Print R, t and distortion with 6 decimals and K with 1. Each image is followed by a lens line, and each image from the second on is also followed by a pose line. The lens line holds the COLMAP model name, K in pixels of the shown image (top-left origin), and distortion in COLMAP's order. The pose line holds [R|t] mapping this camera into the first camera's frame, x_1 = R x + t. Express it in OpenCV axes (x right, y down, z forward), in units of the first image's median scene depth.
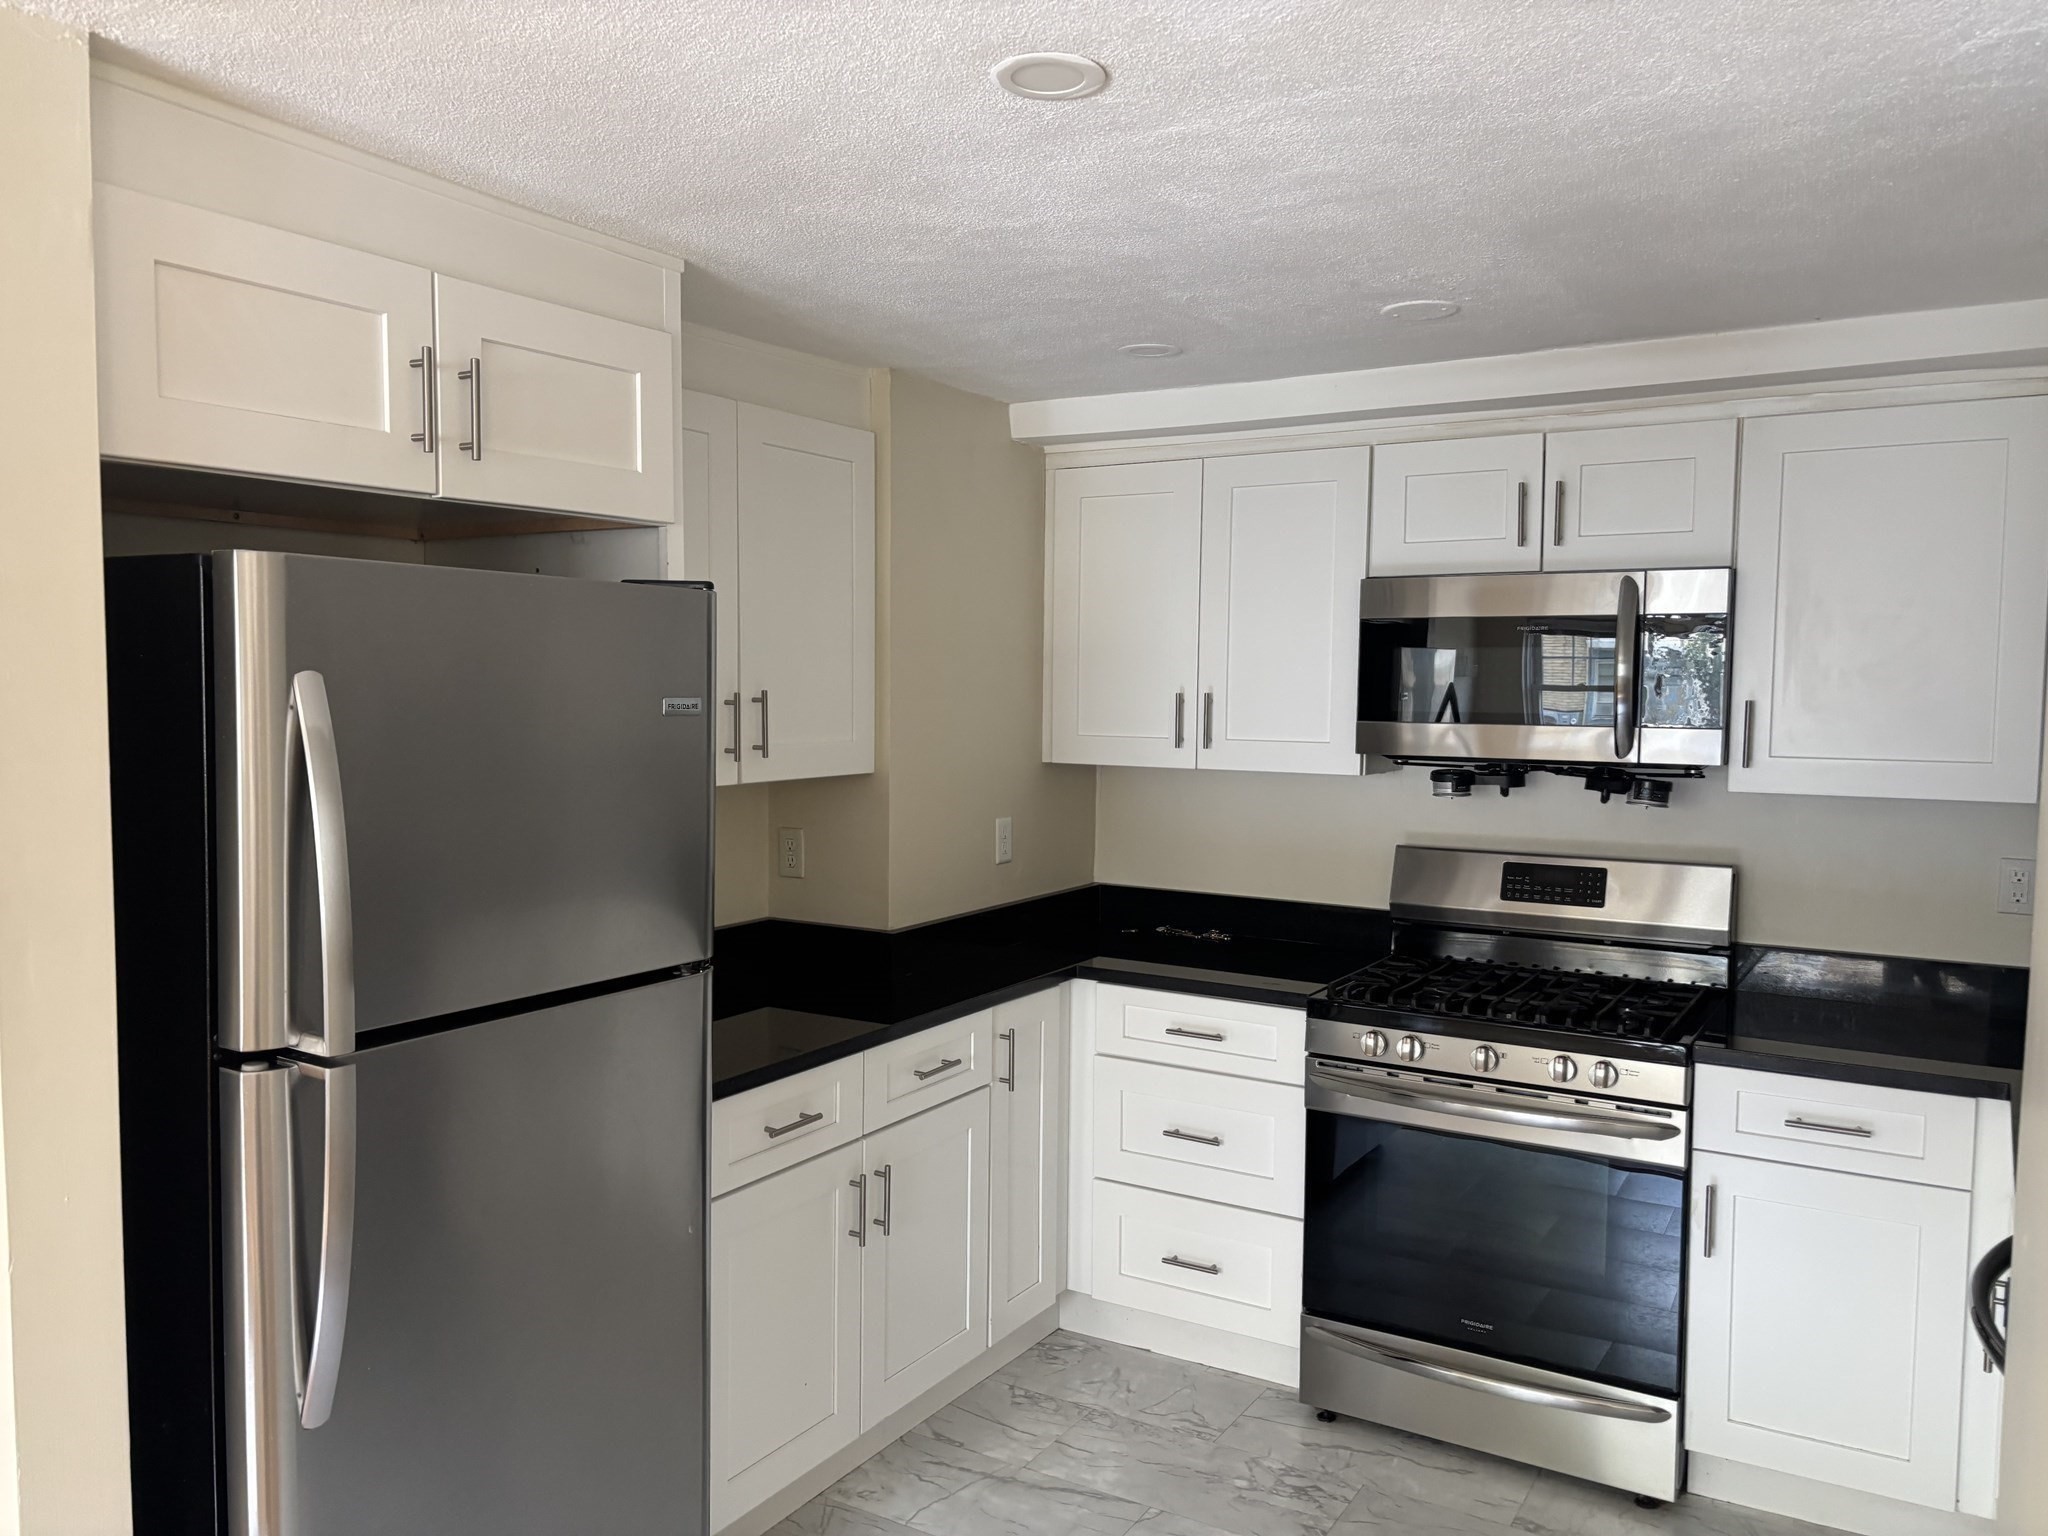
lens RADIAL K [[1566.3, 0, 1024.0], [0, 1566.3, 768.0], [0, 0, 1]] dist [0.046512, -0.088471]
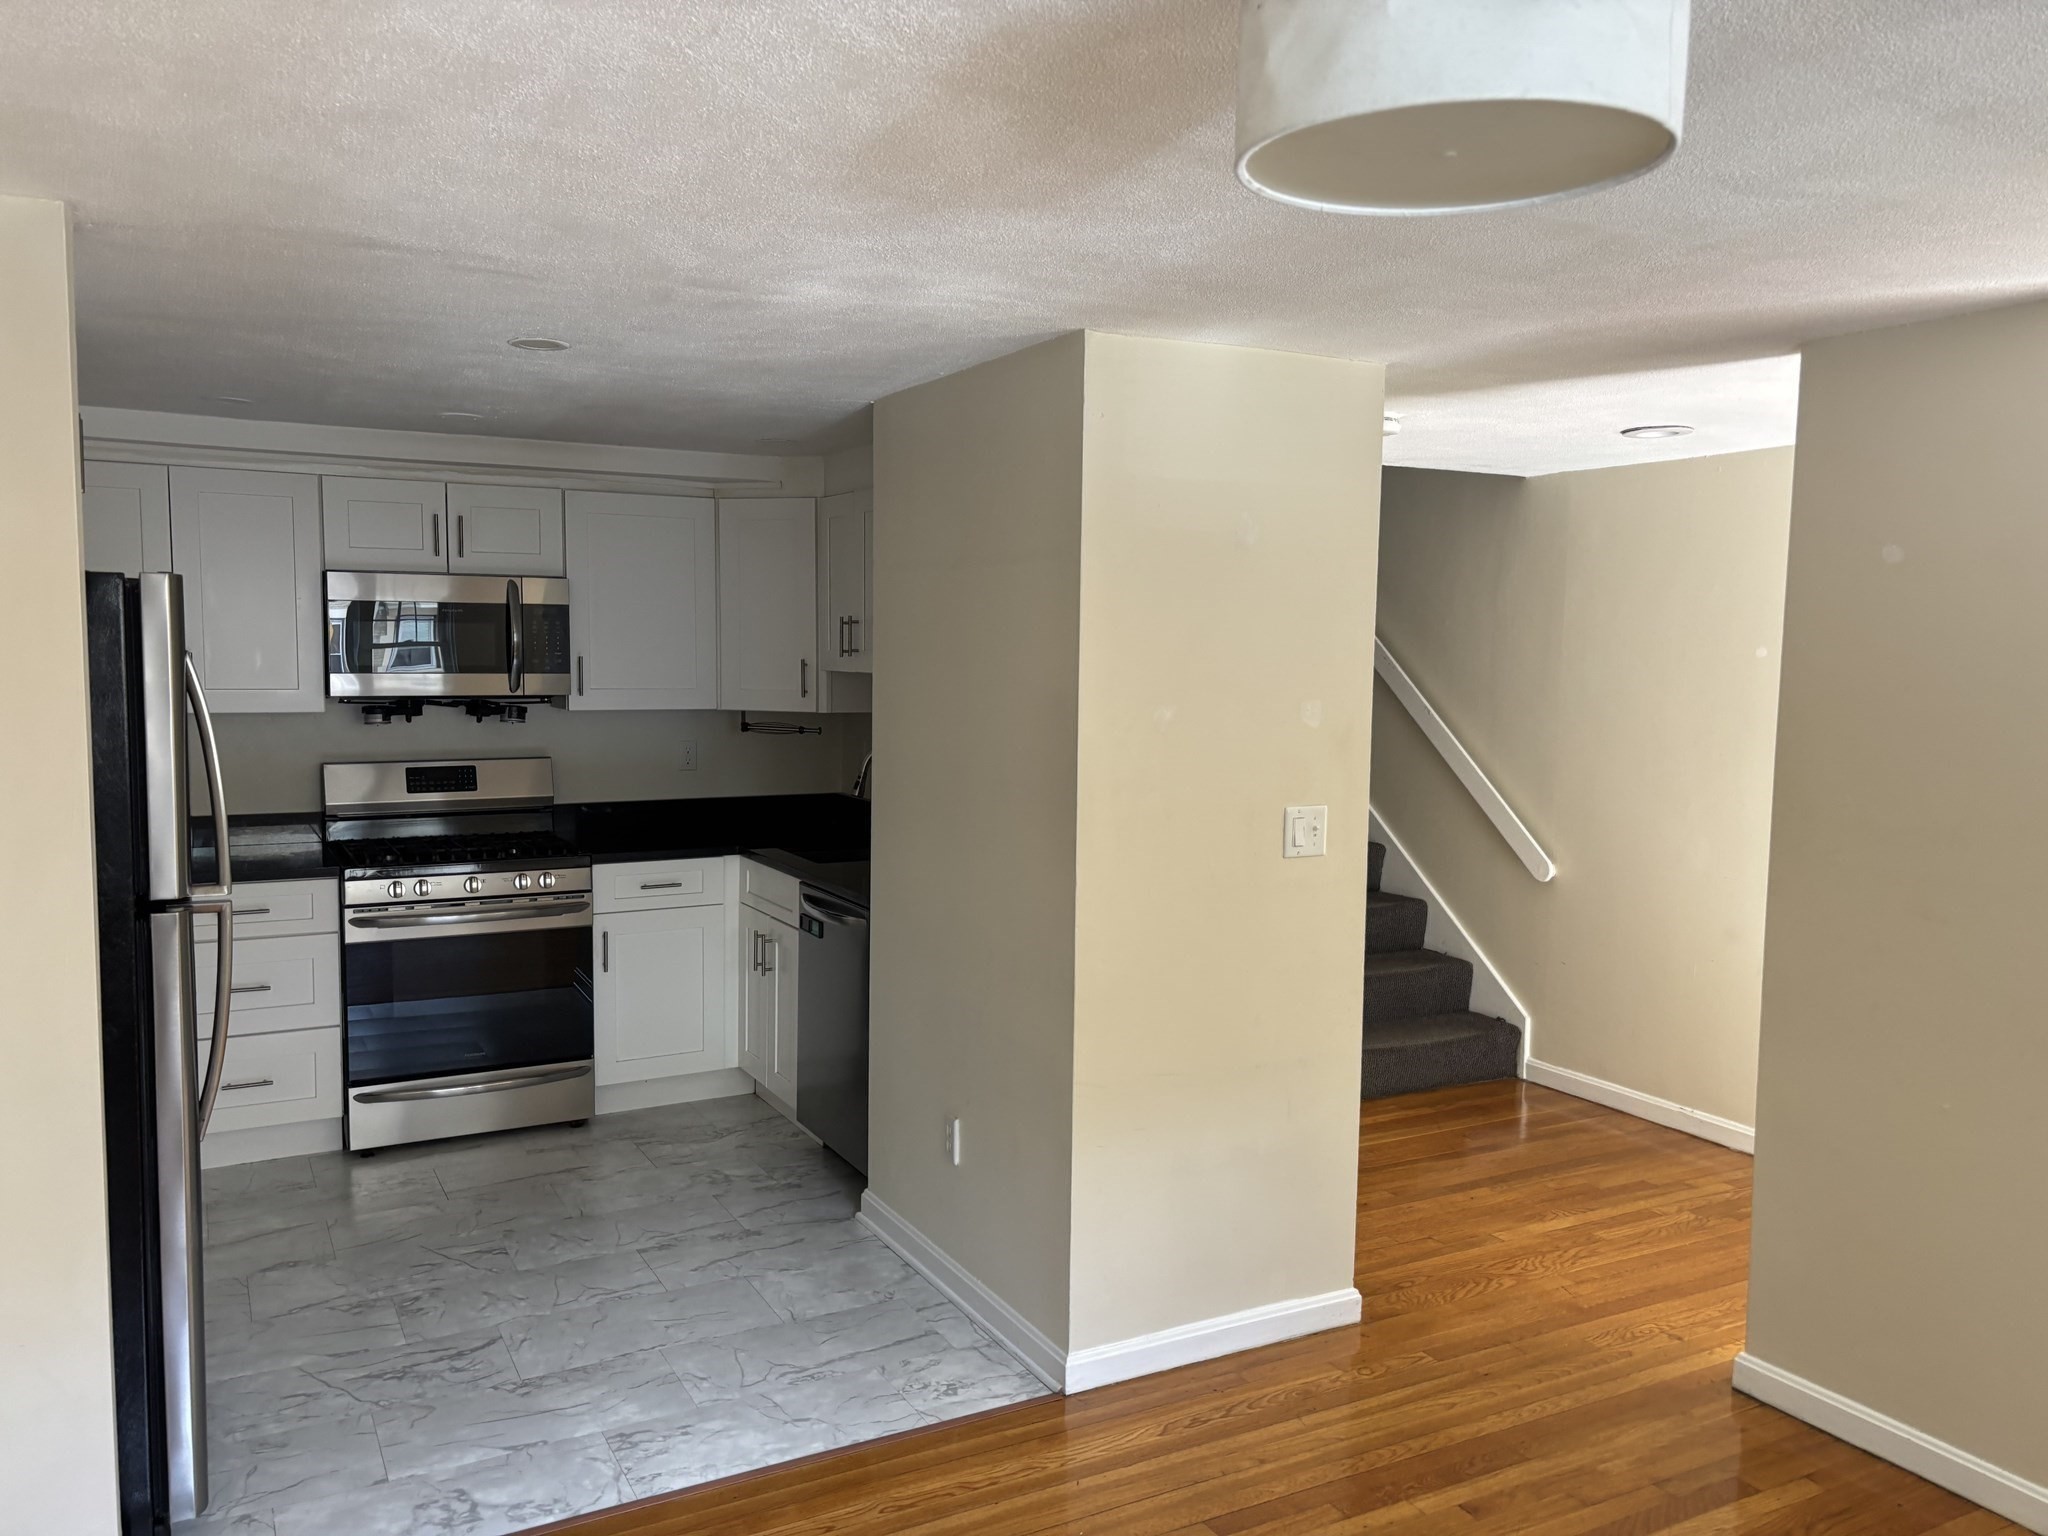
lens RADIAL K [[1566.3, 0, 1024.0], [0, 1566.3, 768.0], [0, 0, 1]] dist [0.046512, -0.088471]
pose [[0.489763, -0.071442, 0.868924, -0.751790], [0.044347, 0.997388, 0.057008, 0.002009], [-0.870727, 0.010613, 0.491652, -0.243964]]
